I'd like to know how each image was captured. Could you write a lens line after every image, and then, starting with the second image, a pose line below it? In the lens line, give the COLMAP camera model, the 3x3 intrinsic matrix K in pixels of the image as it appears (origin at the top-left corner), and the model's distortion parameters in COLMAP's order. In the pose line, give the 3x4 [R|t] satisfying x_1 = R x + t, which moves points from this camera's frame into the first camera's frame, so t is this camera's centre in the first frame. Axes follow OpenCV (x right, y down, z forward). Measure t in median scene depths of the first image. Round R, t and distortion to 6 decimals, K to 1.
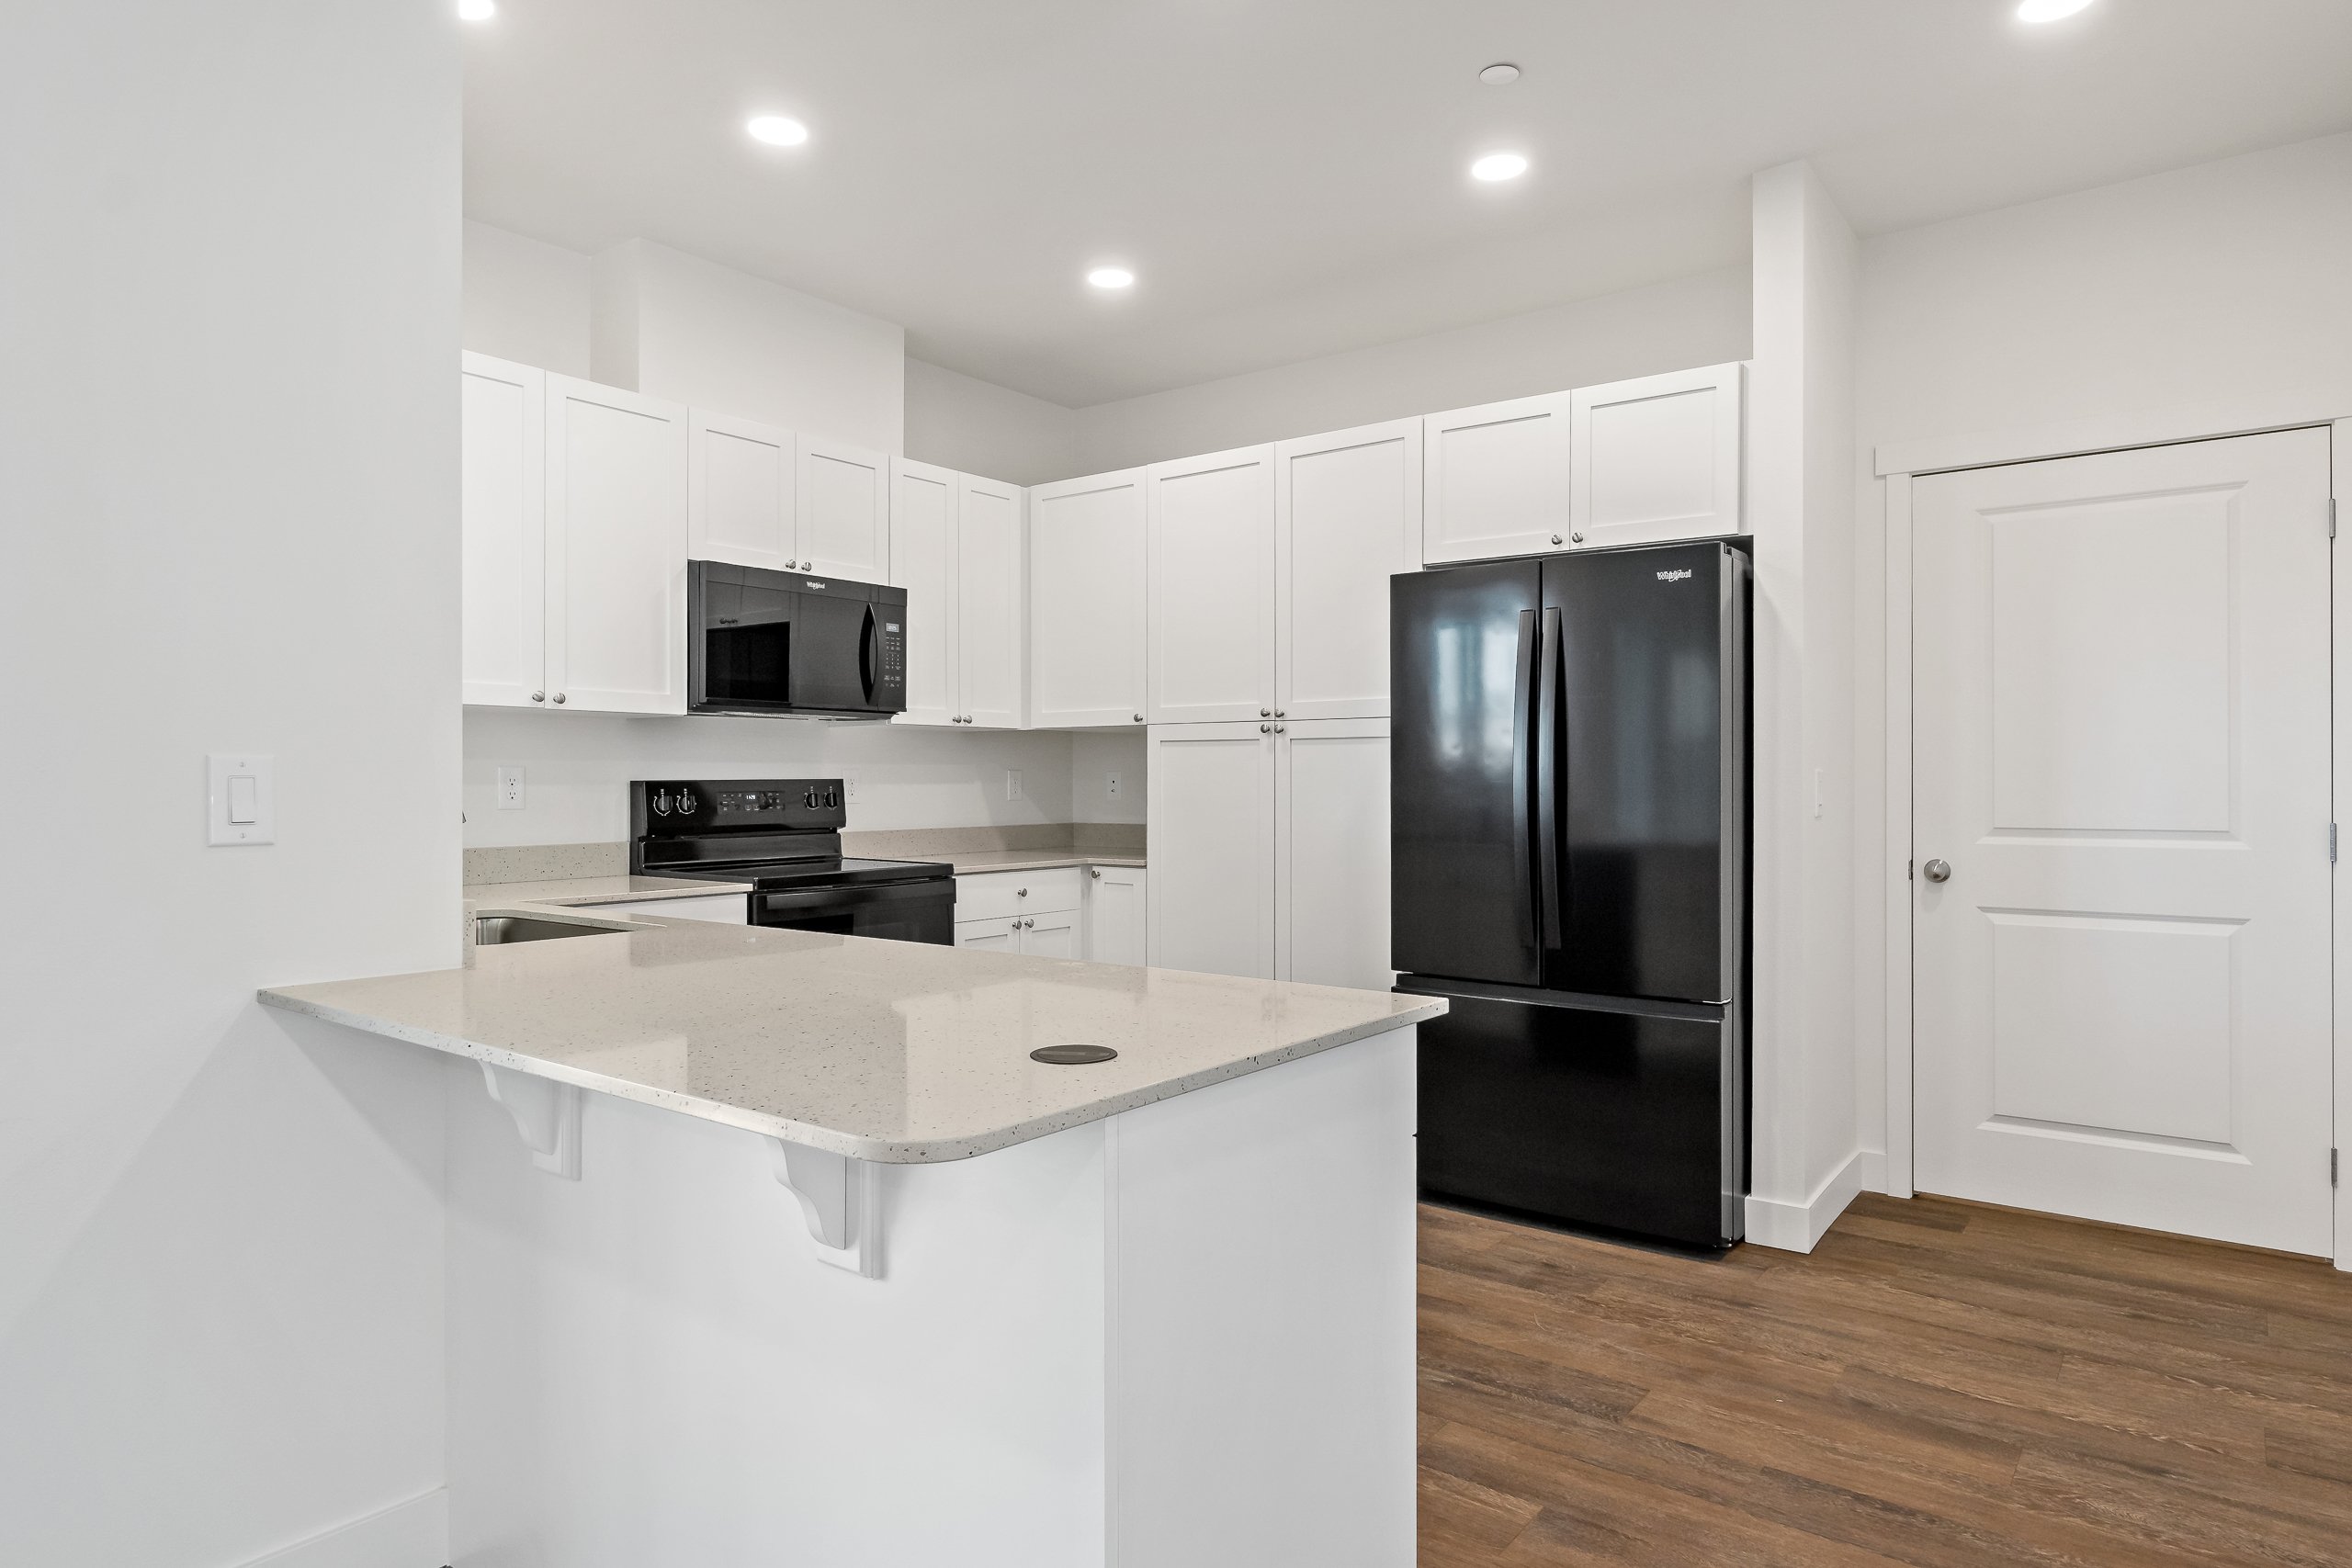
lens RADIAL K [[1342.8, 0, 1175.3], [0, 1342.8, 782.9], [0, 0, 1]] dist [0.001037, 0.000110]
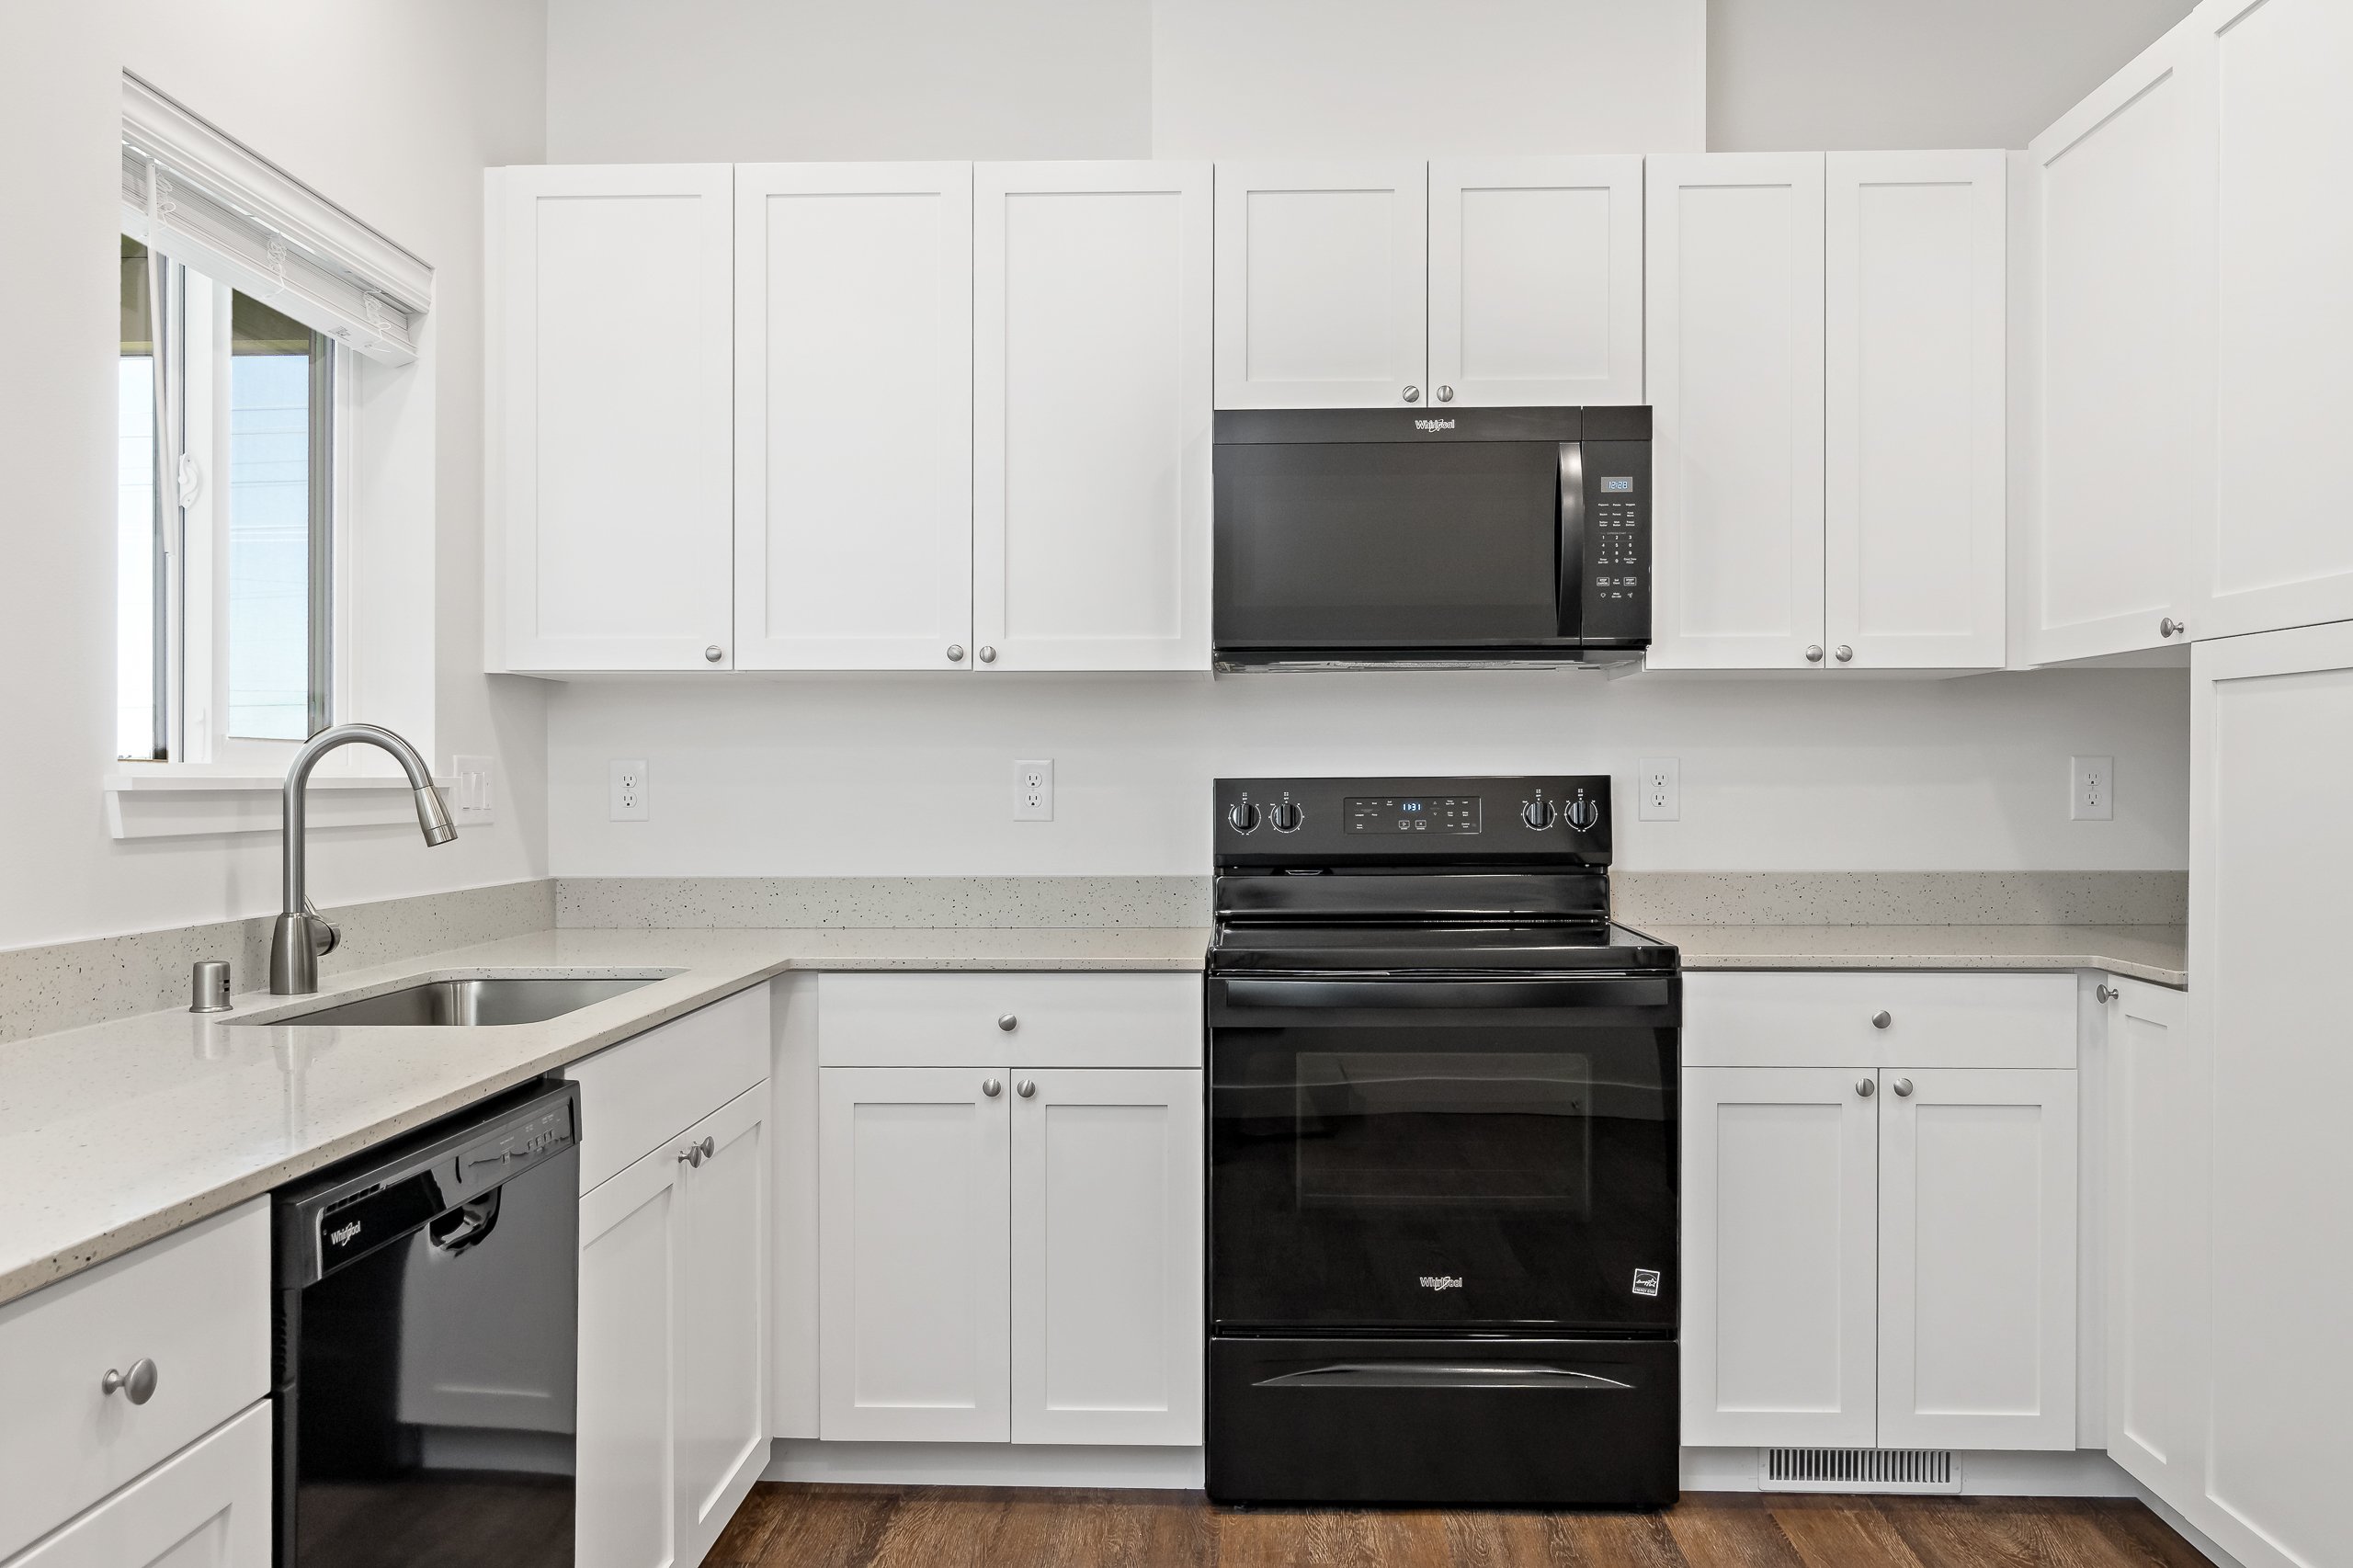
lens RADIAL K [[1919.4, 0, 1173.3], [0, 1919.4, 782.0], [0, 0, 1]] dist [0.000380, -0.007138]
pose [[0.572840, 0.001063, -0.819666, 0.297092], [-0.000770, 0.999999, 0.000759, -0.000702], [0.819667, 0.000196, 0.572841, 0.427775]]
